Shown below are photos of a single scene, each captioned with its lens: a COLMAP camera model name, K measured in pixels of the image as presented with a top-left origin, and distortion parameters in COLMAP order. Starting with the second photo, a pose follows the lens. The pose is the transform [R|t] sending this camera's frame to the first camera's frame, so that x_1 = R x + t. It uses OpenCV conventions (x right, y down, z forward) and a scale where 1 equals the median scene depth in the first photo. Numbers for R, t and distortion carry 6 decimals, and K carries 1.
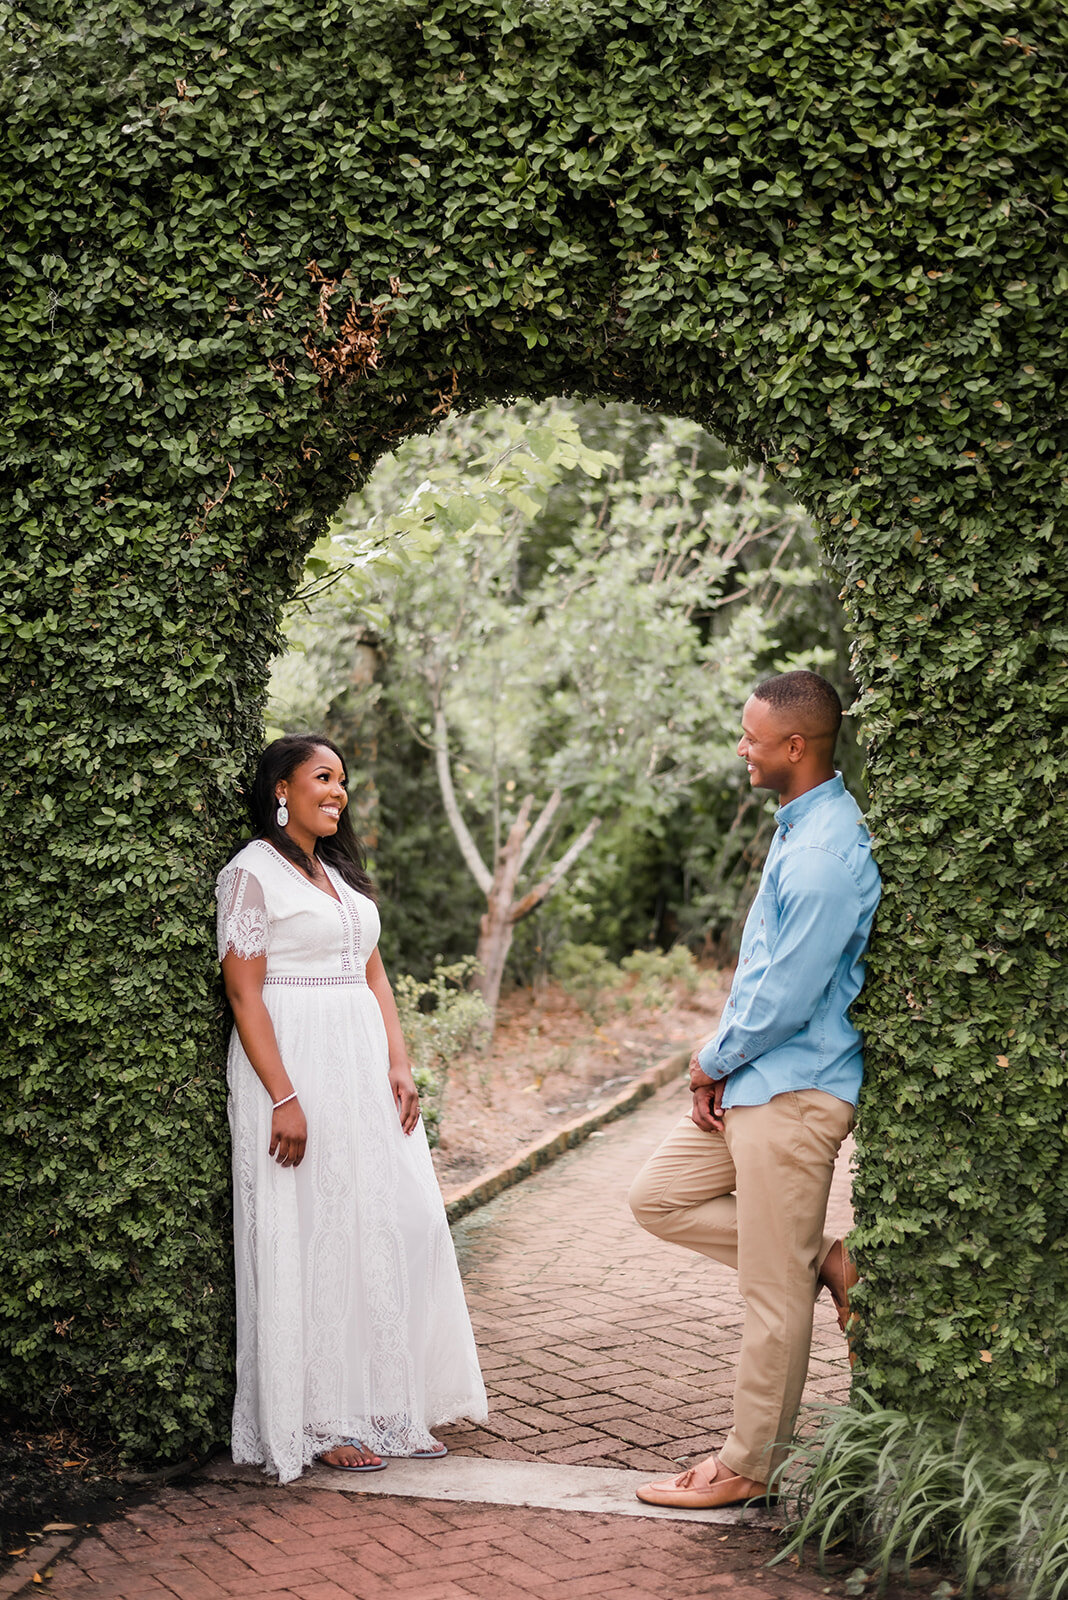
lens RADIAL K [[2372.6, 0, 514.8], [0, 2372.6, 798.7], [0, 0, 1]] dist [-0.008154, 0.038348]
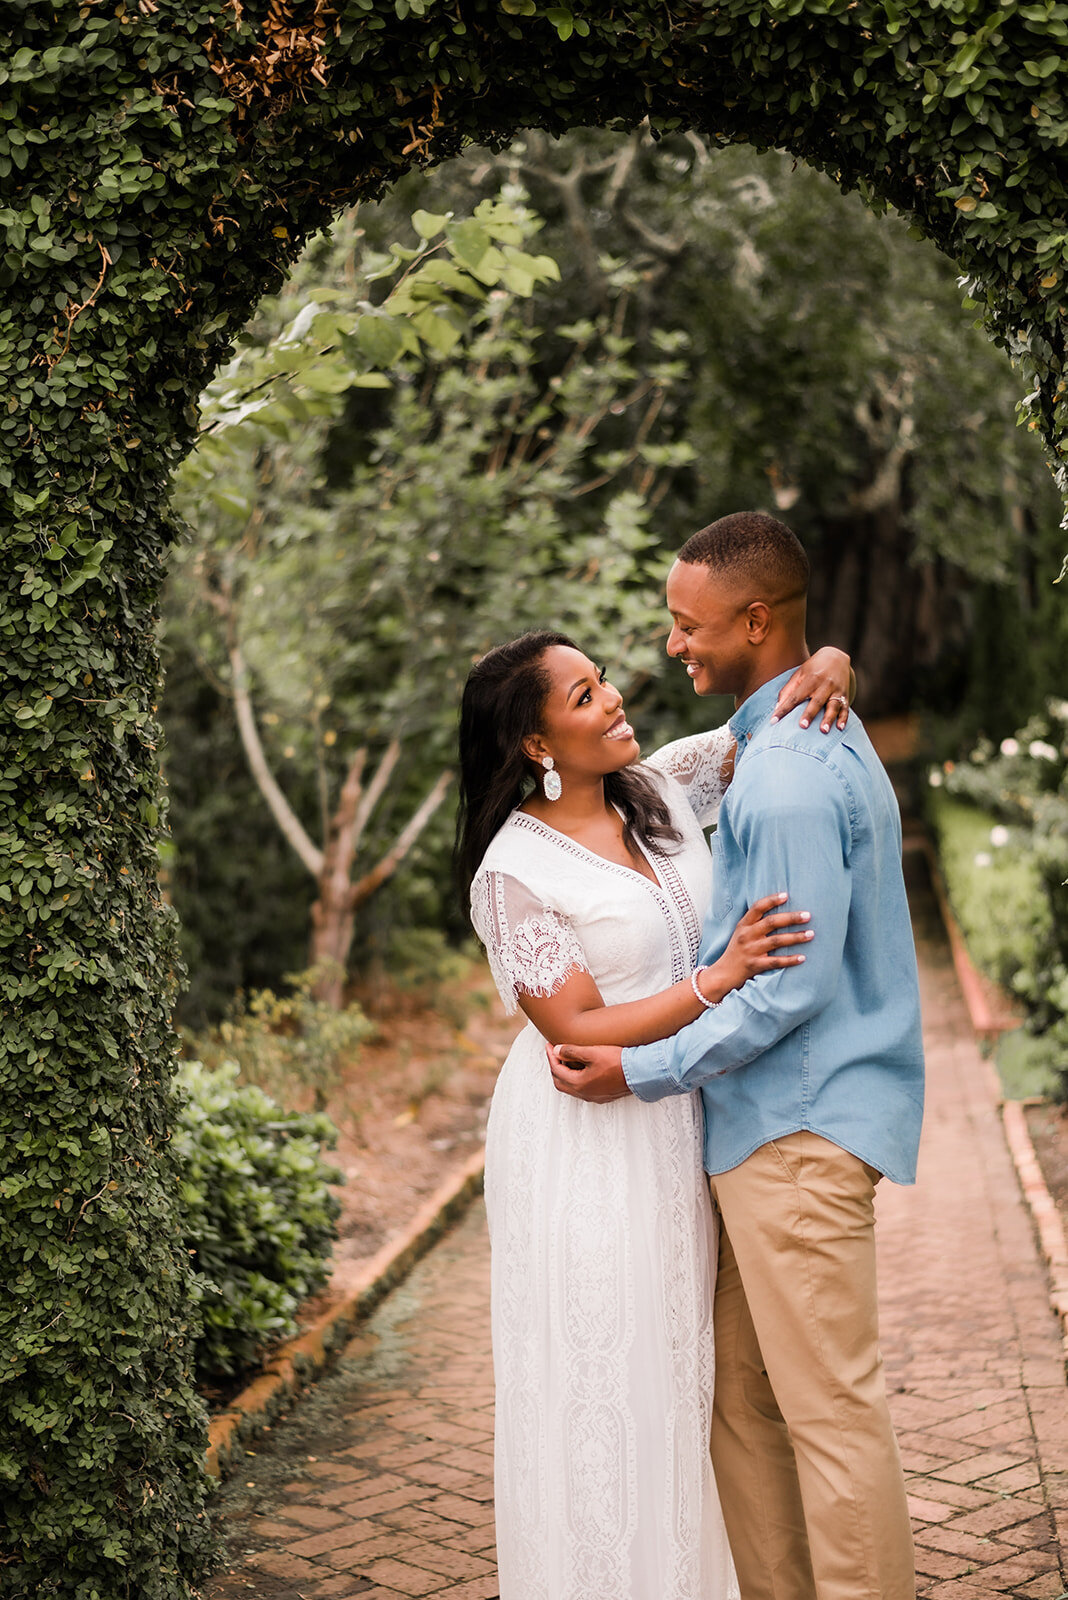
lens RADIAL K [[2675.0, 0, 532.2], [0, 2675.0, 889.2], [0, 0, 1]] dist [-0.008075, 0.039563]
pose [[0.991289, -0.067702, 0.112973, -0.097493], [0.061966, 0.996642, 0.053532, 0.003040], [-0.116218, -0.046065, 0.992155, 0.249570]]
